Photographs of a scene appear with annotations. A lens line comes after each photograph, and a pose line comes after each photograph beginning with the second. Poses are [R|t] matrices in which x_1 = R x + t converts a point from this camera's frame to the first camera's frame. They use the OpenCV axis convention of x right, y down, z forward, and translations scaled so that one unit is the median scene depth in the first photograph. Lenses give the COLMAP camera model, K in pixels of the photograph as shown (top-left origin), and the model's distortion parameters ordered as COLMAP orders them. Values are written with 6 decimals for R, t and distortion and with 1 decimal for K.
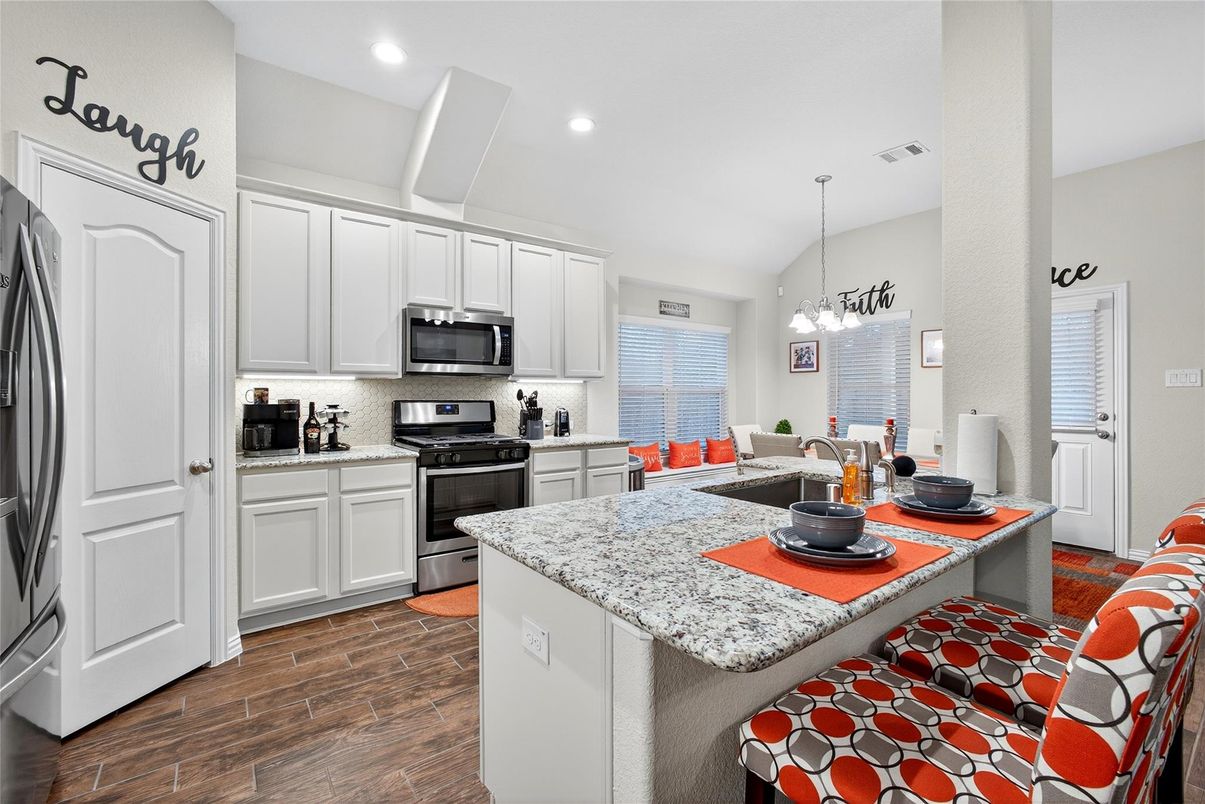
lens RADIAL K [[511.9, 0, 598.1], [0, 511.9, 394.8], [0, 0, 1]] dist [-0.002067, 0.000530]
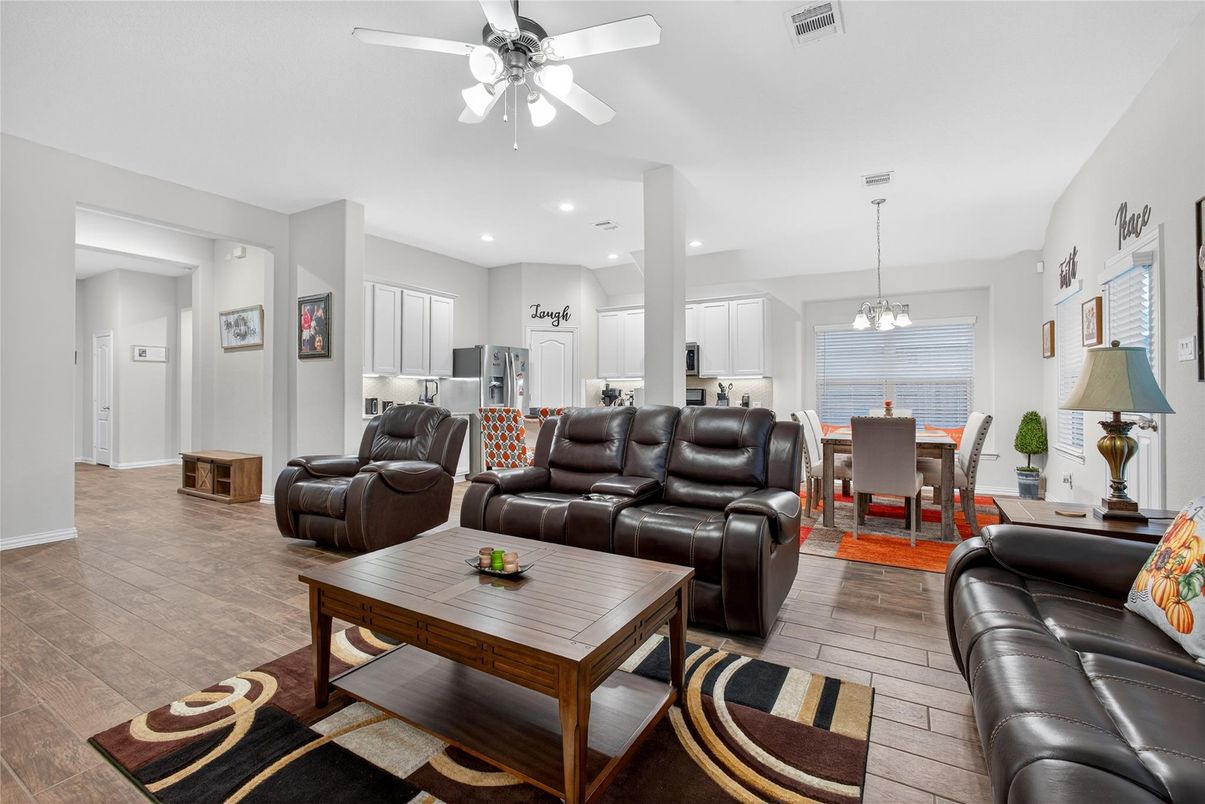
lens RADIAL K [[516.9, 0, 606.1], [0, 516.9, 377.7], [0, 0, 1]] dist [-0.020997, 0.000120]
pose [[0.402842, -0.029536, -0.914793, 2.399059], [-0.000235, 0.999476, -0.032374, 0.055990], [0.915269, 0.013257, 0.402624, -0.116935]]
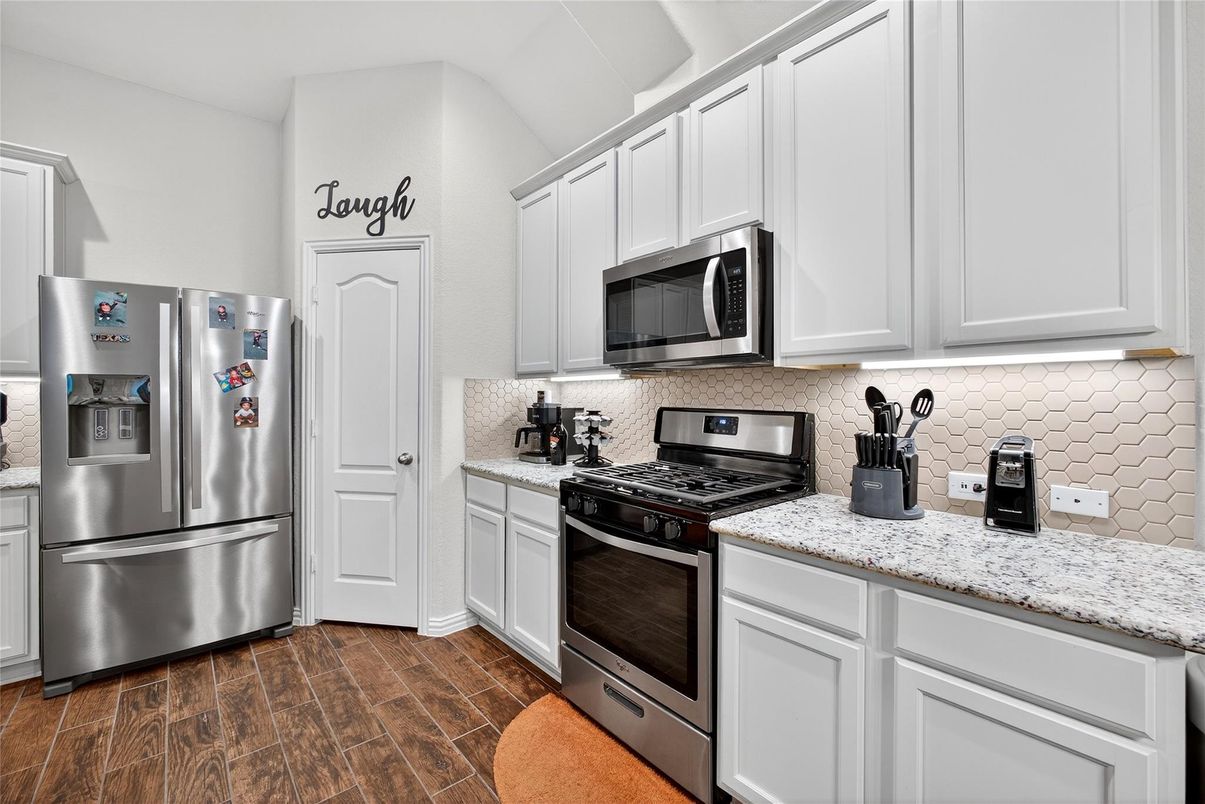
lens RADIAL K [[511.9, 0, 598.1], [0, 511.9, 394.8], [0, 0, 1]] dist [-0.002067, 0.000530]
pose [[0.064828, -0.001643, -0.997895, 0.446182], [0.000045, 0.999999, -0.001644, -0.006188], [0.997896, 0.000061, 0.064828, 1.391103]]
